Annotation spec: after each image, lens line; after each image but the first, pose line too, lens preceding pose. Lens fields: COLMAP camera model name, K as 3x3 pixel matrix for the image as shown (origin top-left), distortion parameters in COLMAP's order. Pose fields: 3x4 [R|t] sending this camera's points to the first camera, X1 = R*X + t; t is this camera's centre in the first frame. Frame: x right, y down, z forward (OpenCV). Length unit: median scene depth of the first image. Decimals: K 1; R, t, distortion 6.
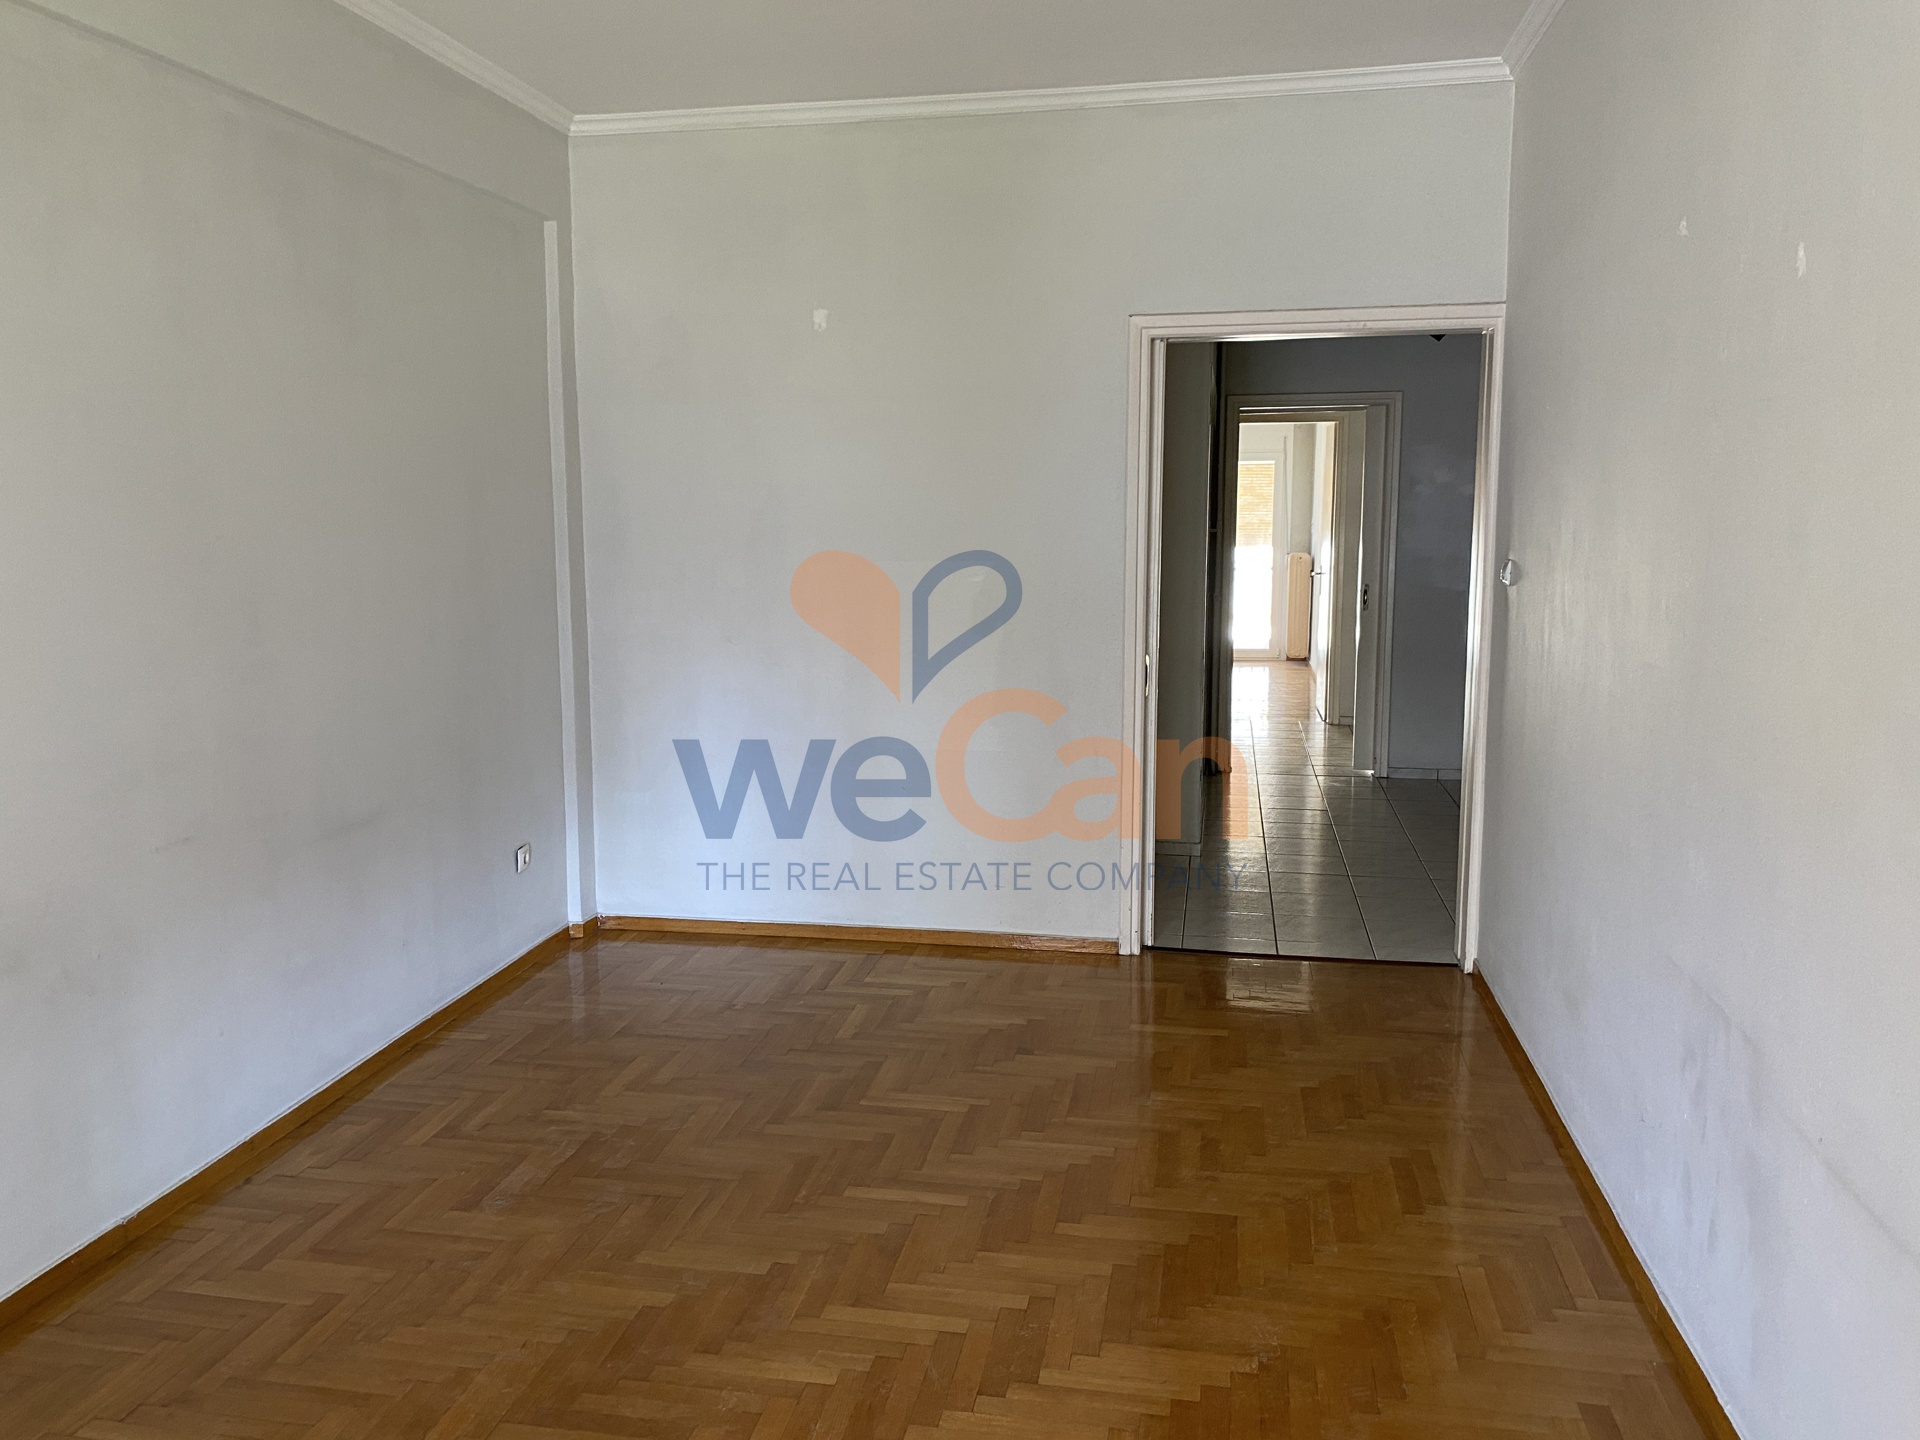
lens RADIAL K [[1498.9, 0, 960.0], [0, 1498.9, 720.0], [0, 0, 1]] dist [0.003143, 0.000586]
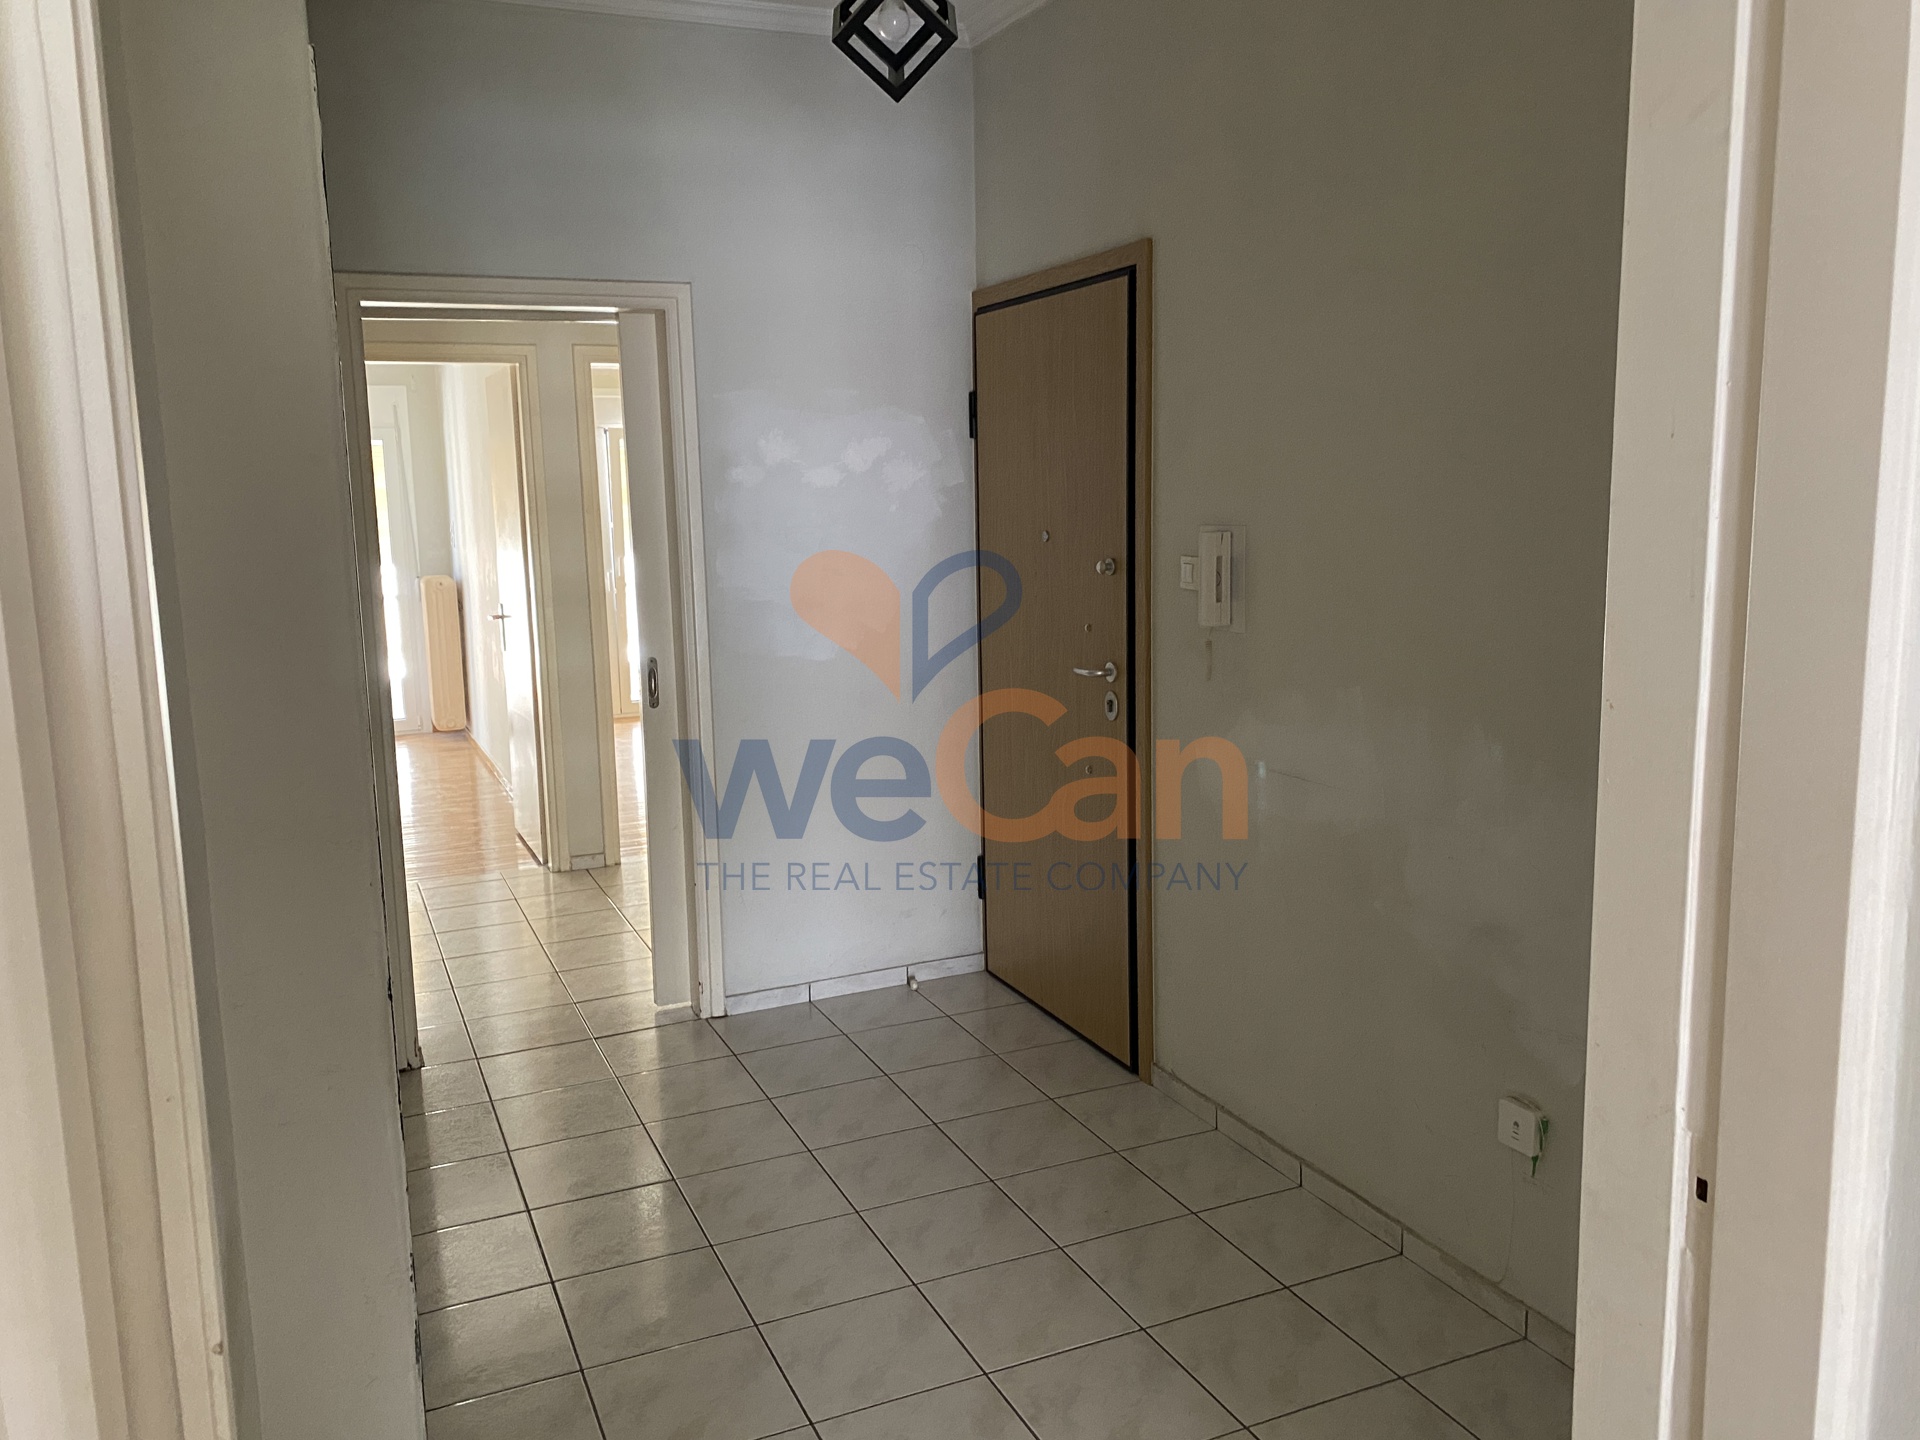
lens RADIAL K [[1498.9, 0, 960.0], [0, 1498.9, 720.0], [0, 0, 1]] dist [0.003143, 0.000586]
pose [[0.829020, -0.099124, 0.550364, 0.054300], [0.096969, 0.994737, 0.033092, -0.058241], [-0.550748, 0.025934, 0.834269, 0.387777]]
